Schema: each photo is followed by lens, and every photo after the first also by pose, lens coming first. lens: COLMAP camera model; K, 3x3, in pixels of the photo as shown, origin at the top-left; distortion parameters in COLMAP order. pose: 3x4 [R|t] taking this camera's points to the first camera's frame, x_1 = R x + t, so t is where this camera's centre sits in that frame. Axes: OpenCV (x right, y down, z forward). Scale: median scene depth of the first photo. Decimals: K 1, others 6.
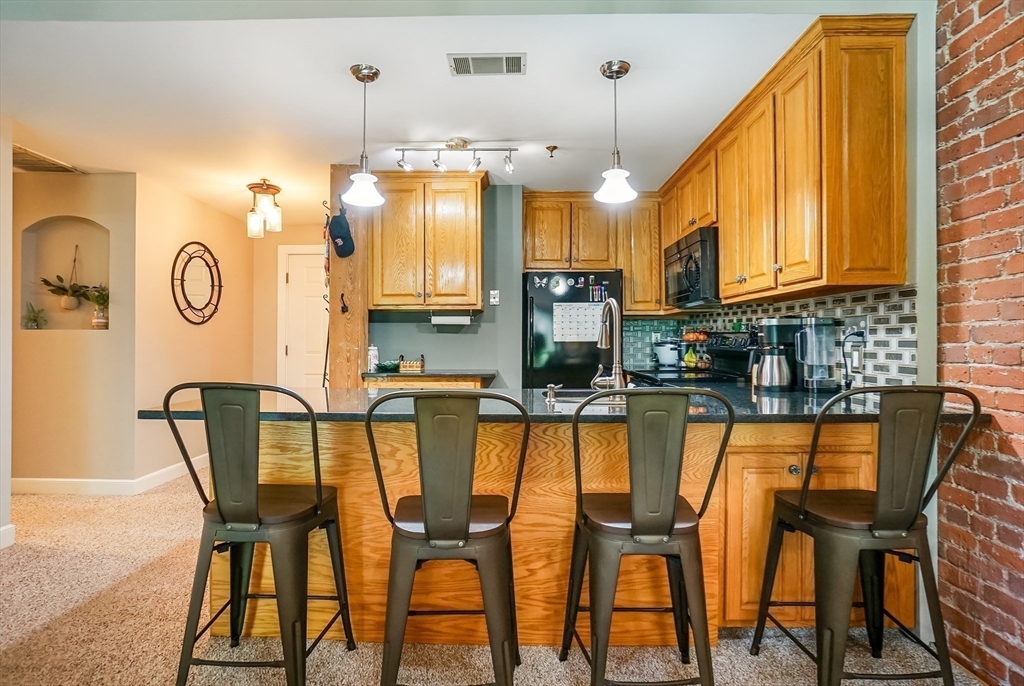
lens RADIAL K [[527.7, 0, 512.0], [0, 527.7, 343.0], [0, 0, 1]] dist [-0.010621, 0.001159]
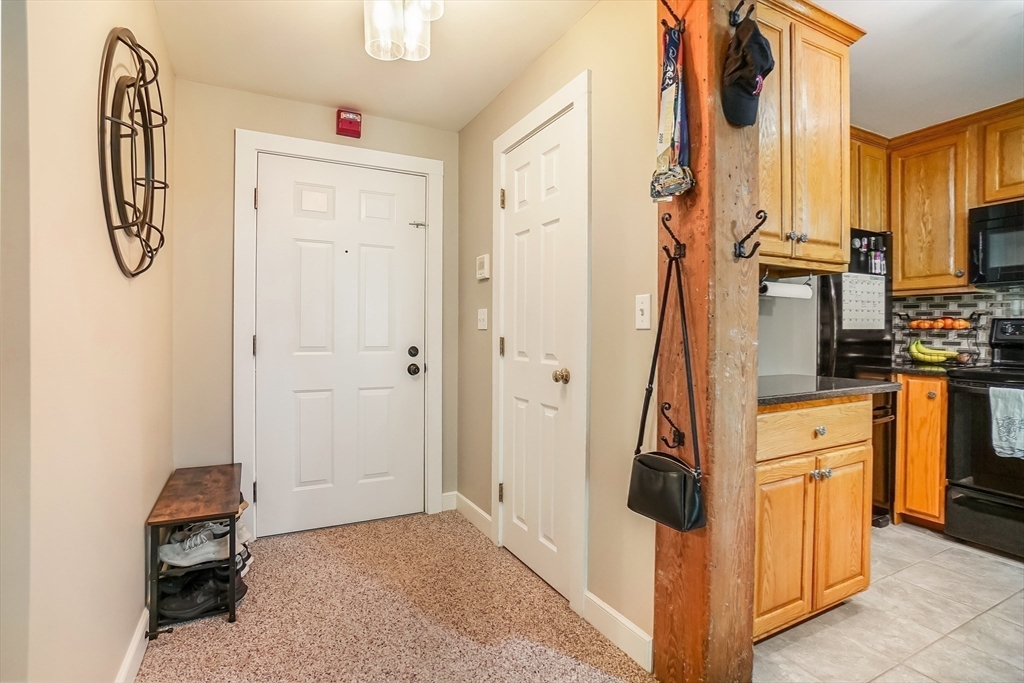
lens RADIAL K [[492.3, 0, 512.0], [0, 492.3, 341.5], [0, 0, 1]] dist [-0.001516, 0.000367]
pose [[0.877101, -0.005736, 0.480272, -0.660886], [-0.002336, 0.999866, 0.016208, 0.002850], [-0.480301, -0.015338, 0.876970, 0.735223]]
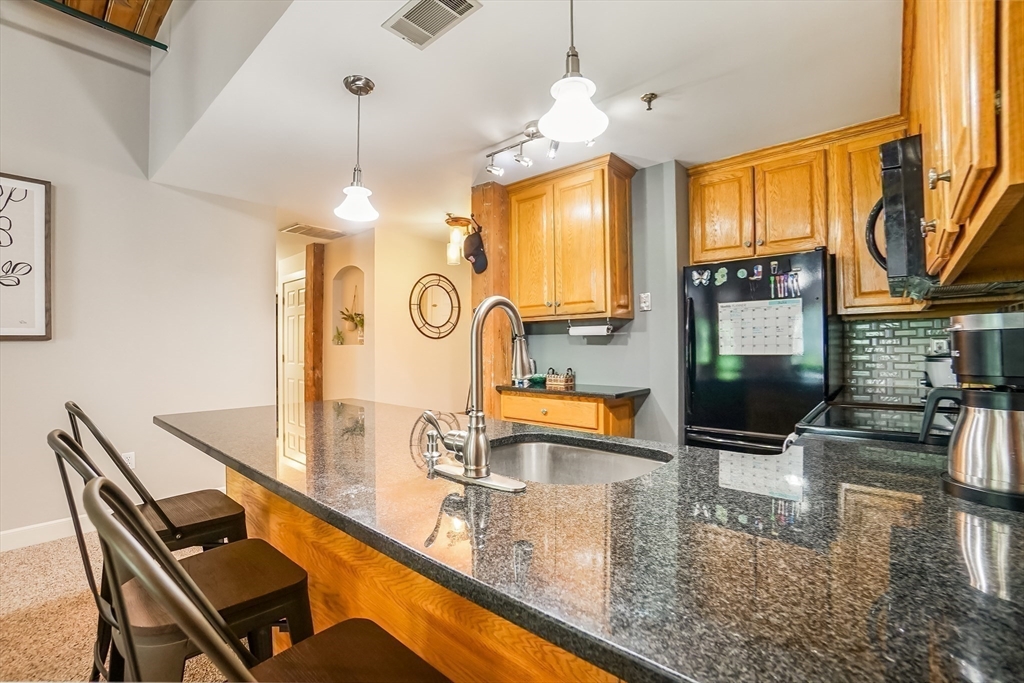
lens RADIAL K [[446.5, 0, 532.8], [0, 446.5, 337.7], [0, 0, 1]] dist [-0.031250, 0.000076]
pose [[0.773331, -0.017370, -0.633765, 0.308720], [0.005056, 0.999762, -0.021231, -0.016977], [0.633983, 0.013214, 0.773234, 0.384563]]
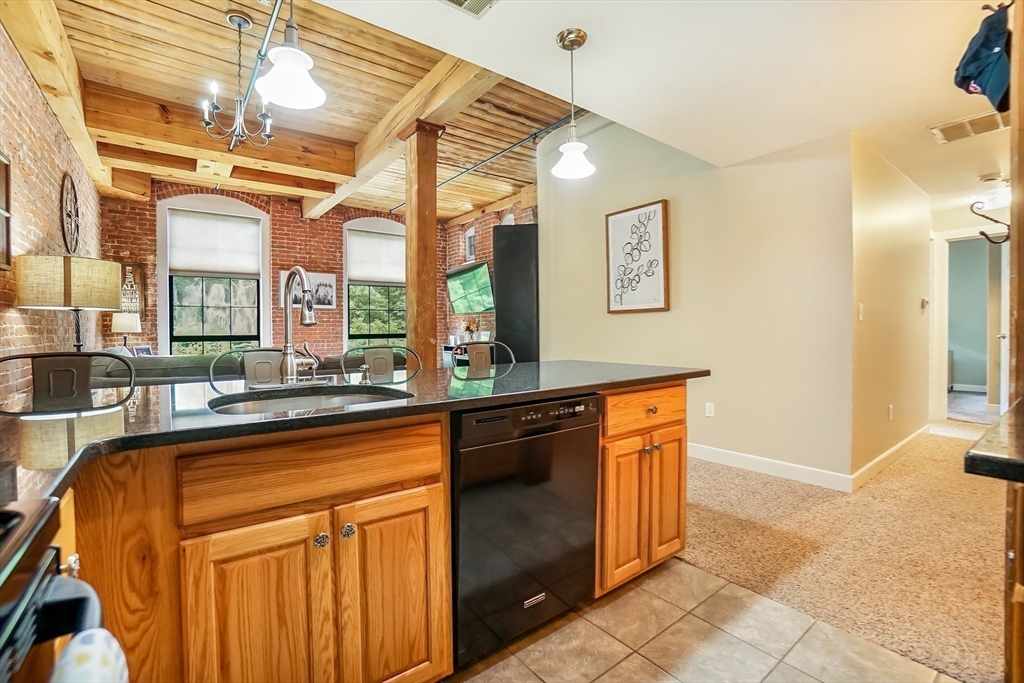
lens RADIAL K [[451.3, 0, 512.5], [0, 451.3, 332.5], [0, 0, 1]] dist [-0.019924, 0.000253]
pose [[-0.789649, 0.010947, -0.613462, 0.200802], [0.004808, 0.999921, 0.011654, 0.006137], [0.613541, 0.006253, -0.789638, 1.030330]]
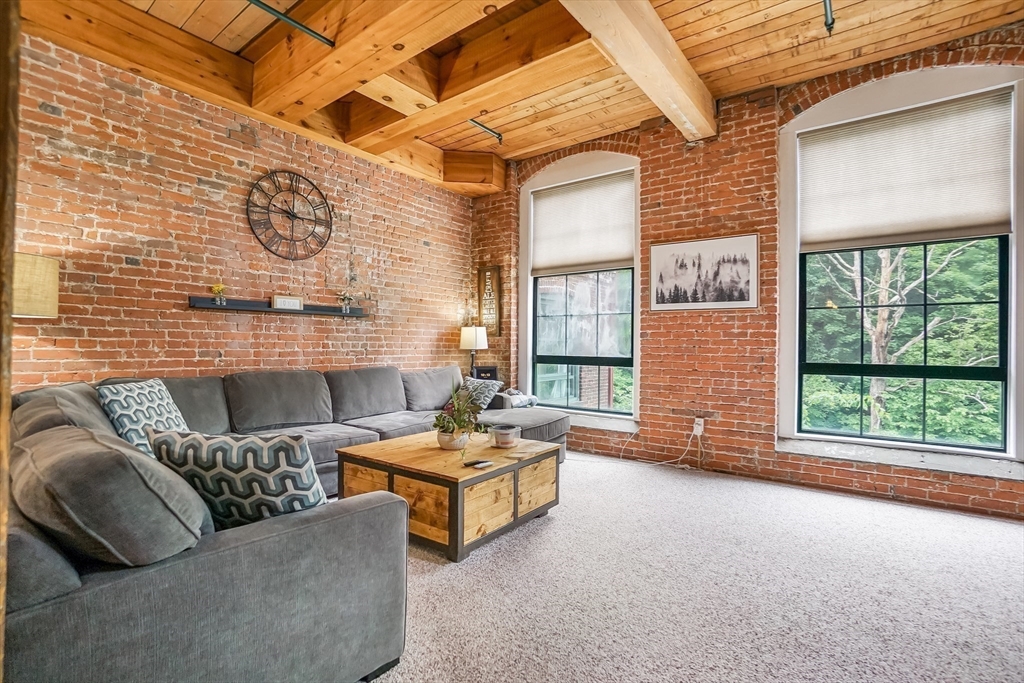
lens RADIAL K [[463.3, 0, 512.0], [0, 463.3, 341.5], [0, 0, 1]] dist [-0.050015, 0.000436]
pose [[-0.795316, -0.004873, 0.606176, -0.655516], [-0.011669, 0.999905, -0.007272, 0.003253], [-0.606083, -0.012857, -0.795297, -0.058085]]
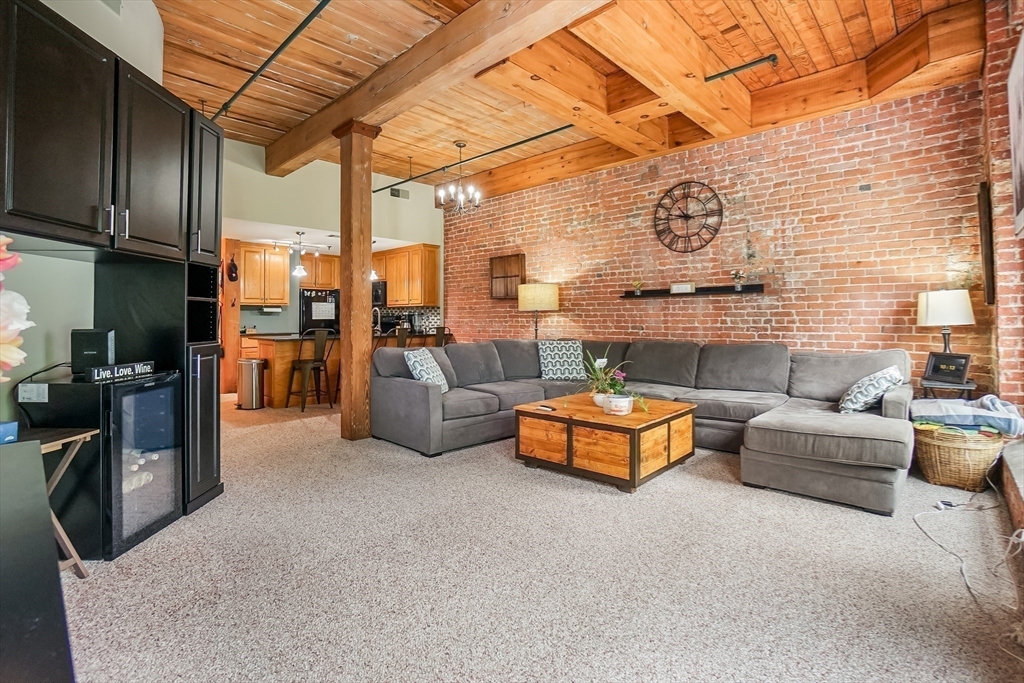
lens RADIAL K [[469.3, 0, 500.4], [0, 469.3, 313.8], [0, 0, 1]] dist [-0.038511, 0.000128]
pose [[0.685073, 0.002833, 0.728468, -0.953253], [0.005817, 0.999939, -0.009359, -0.003006], [-0.728451, 0.010649, 0.685015, -1.126393]]
